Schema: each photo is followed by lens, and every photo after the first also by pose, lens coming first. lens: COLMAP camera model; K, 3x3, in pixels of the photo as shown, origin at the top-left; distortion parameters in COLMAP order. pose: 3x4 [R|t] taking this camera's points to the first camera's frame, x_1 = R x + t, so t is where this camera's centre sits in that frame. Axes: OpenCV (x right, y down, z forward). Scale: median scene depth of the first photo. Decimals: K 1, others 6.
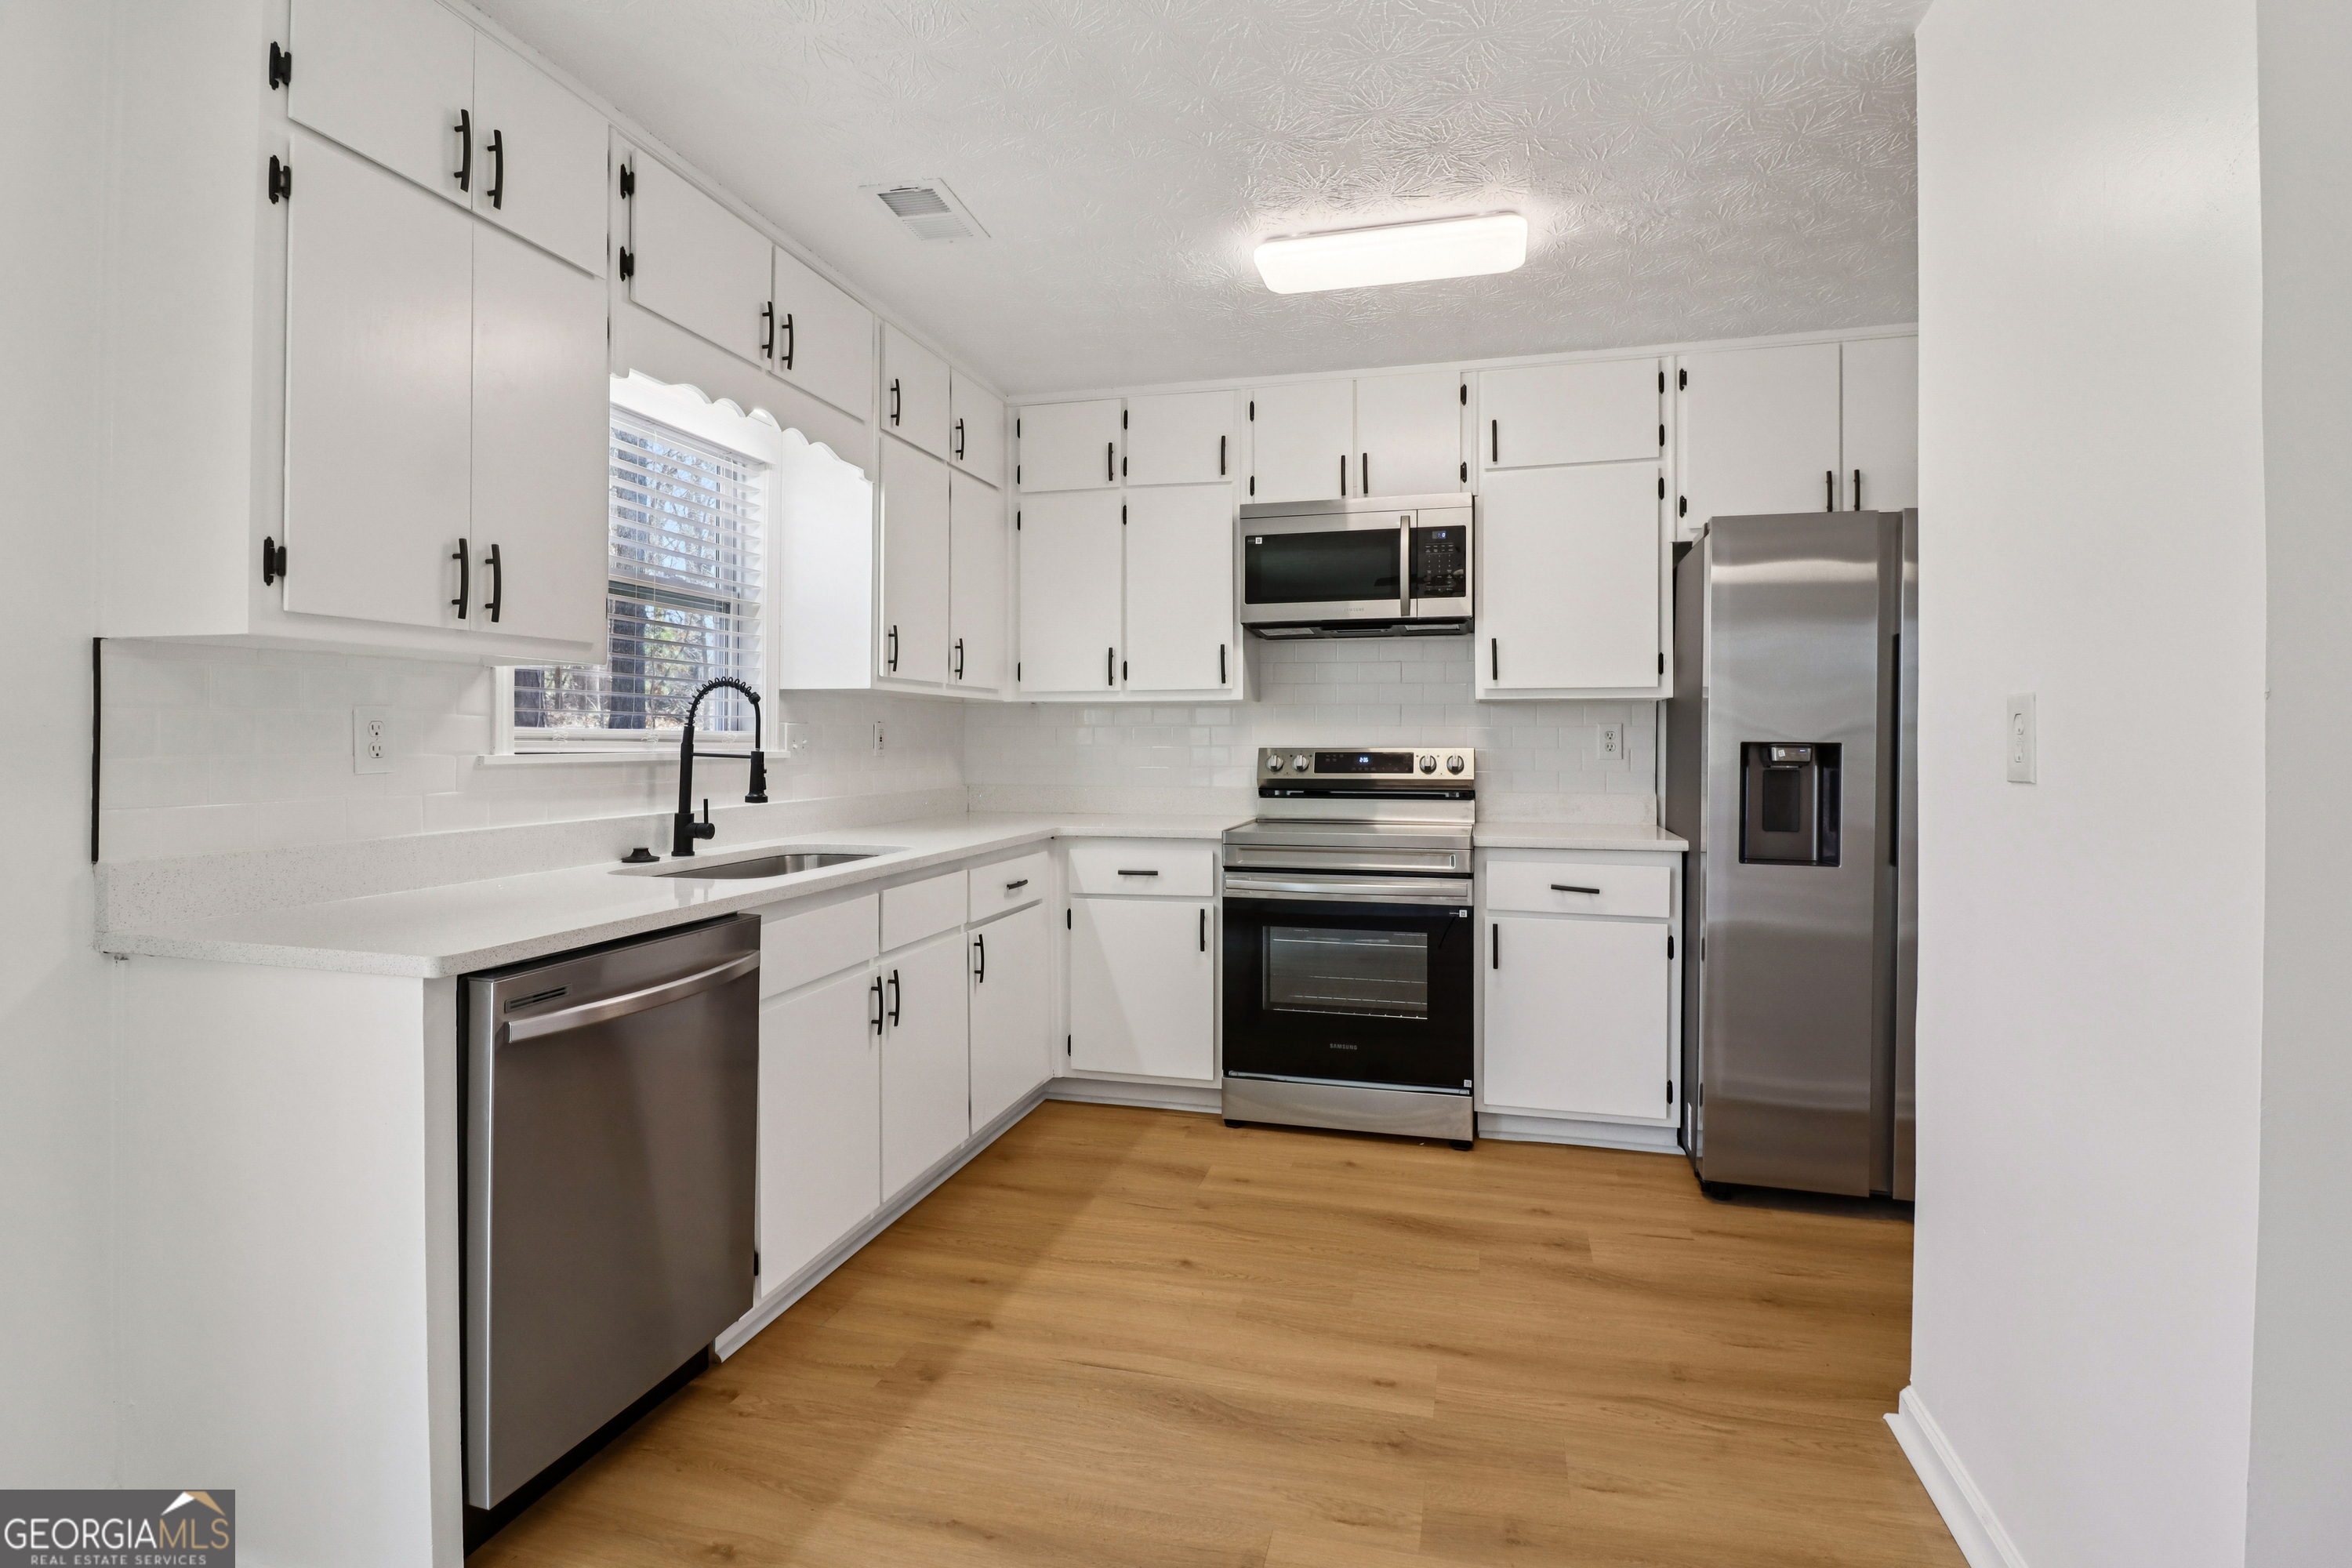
lens RADIAL K [[1138.9, 0, 1182.7], [0, 1138.9, 743.4], [0, 0, 1]] dist [0.003355, -0.015480]
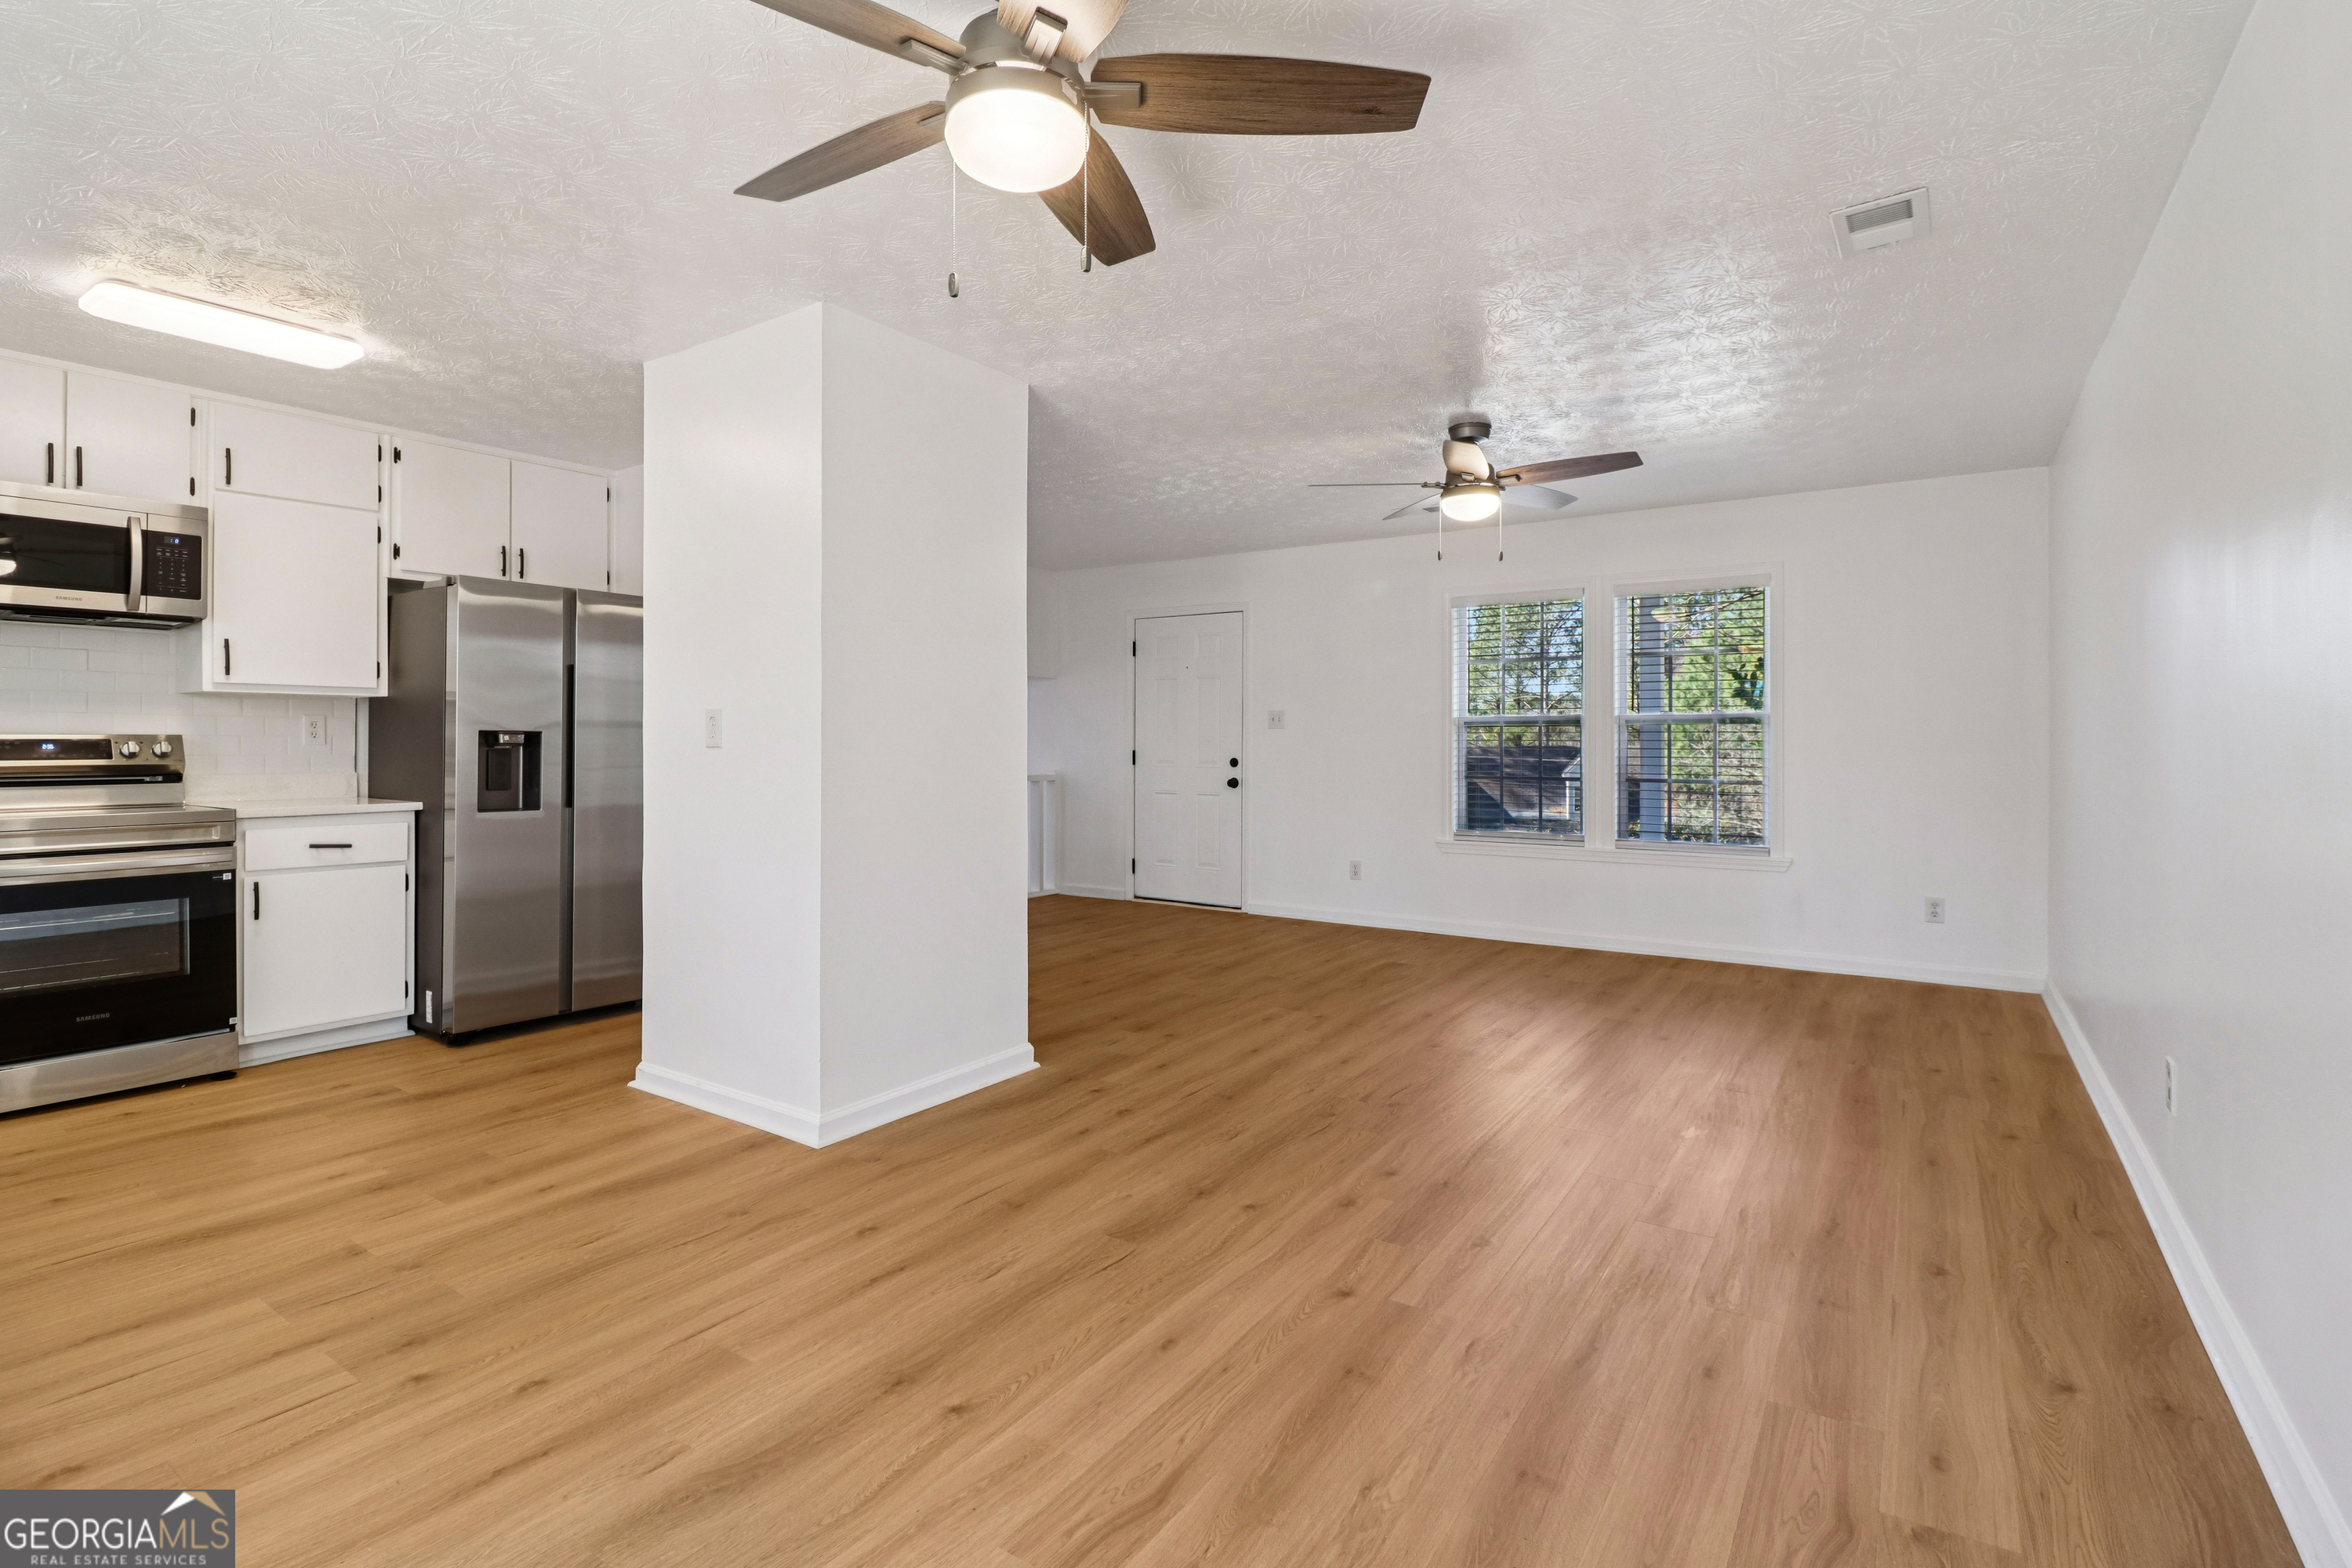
lens RADIAL K [[1105.7, 0, 1180.9], [0, 1105.7, 735.2], [0, 0, 1]] dist [0.002616, -0.014969]
pose [[0.320492, 0.004555, 0.947240, -0.514398], [-0.001451, 0.999990, -0.004317, 0.008787], [-0.947250, 0.000009, 0.320495, -0.288889]]
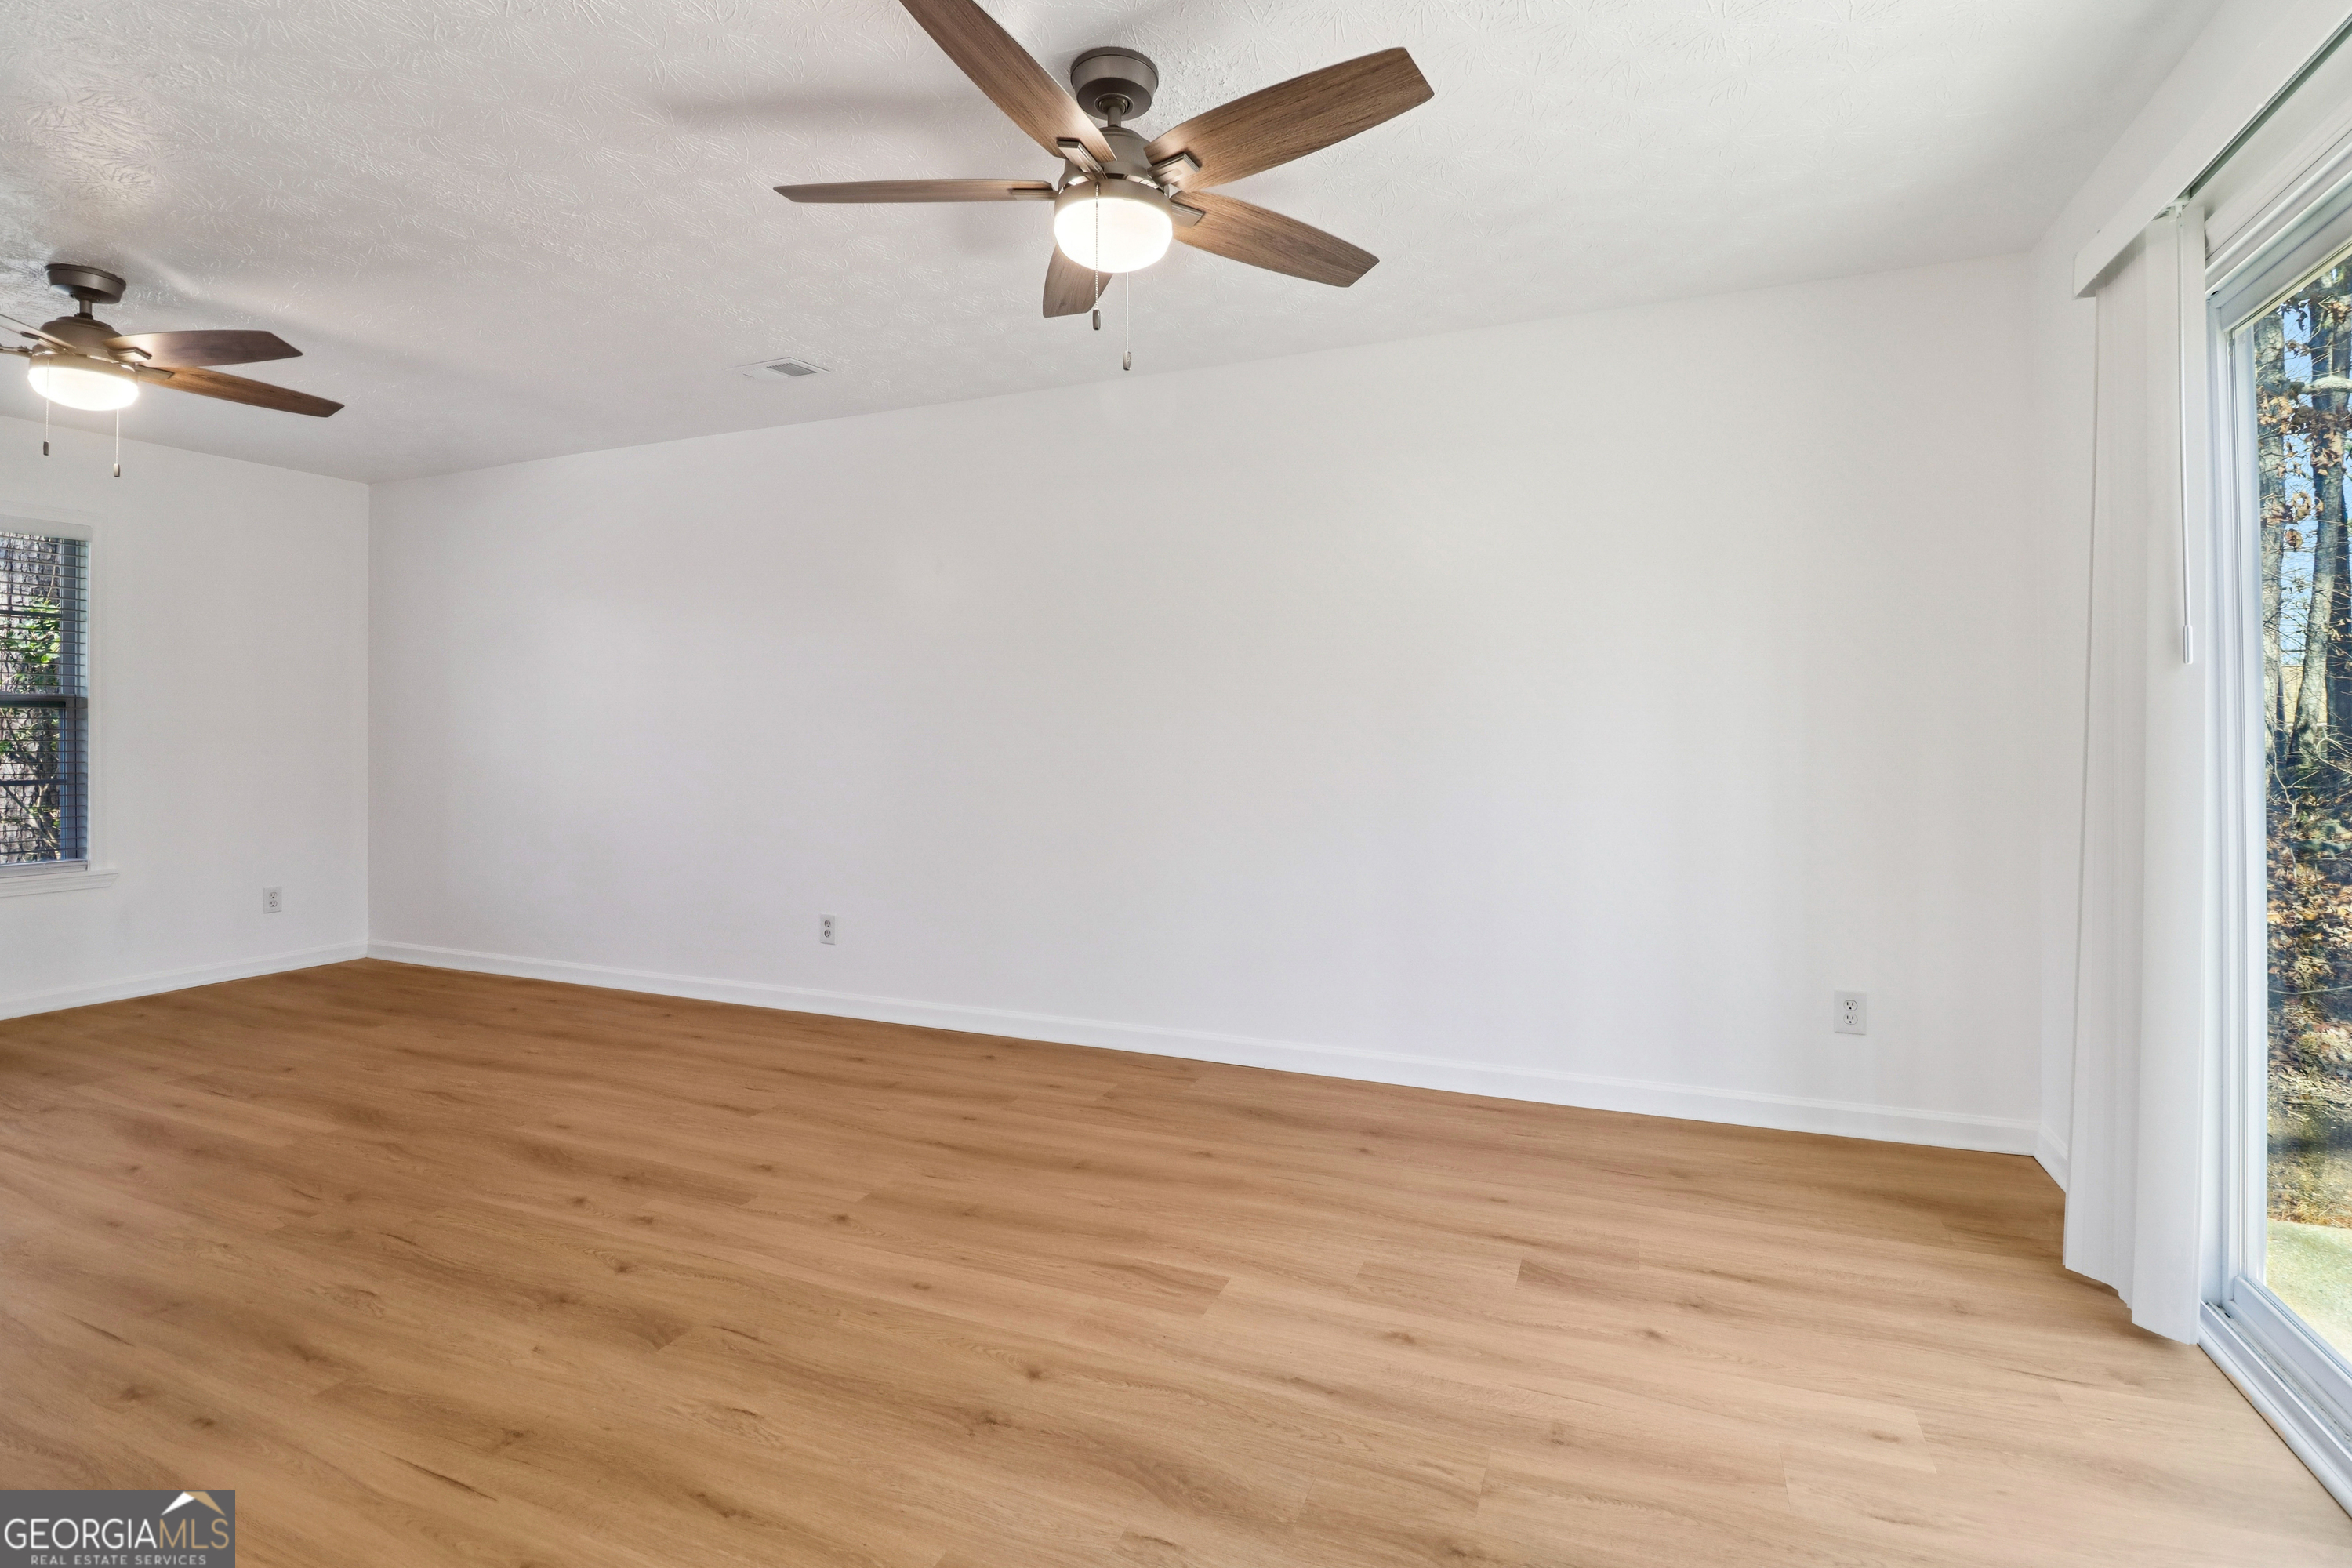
lens RADIAL K [[1105.7, 0, 1180.9], [0, 1105.7, 735.2], [0, 0, 1]] dist [0.002616, -0.014969]
pose [[-0.990826, -0.000369, 0.135143, -0.155184], [-0.000182, 0.999999, 0.001402, 0.013525], [-0.135144, 0.001365, -0.990825, 0.603893]]
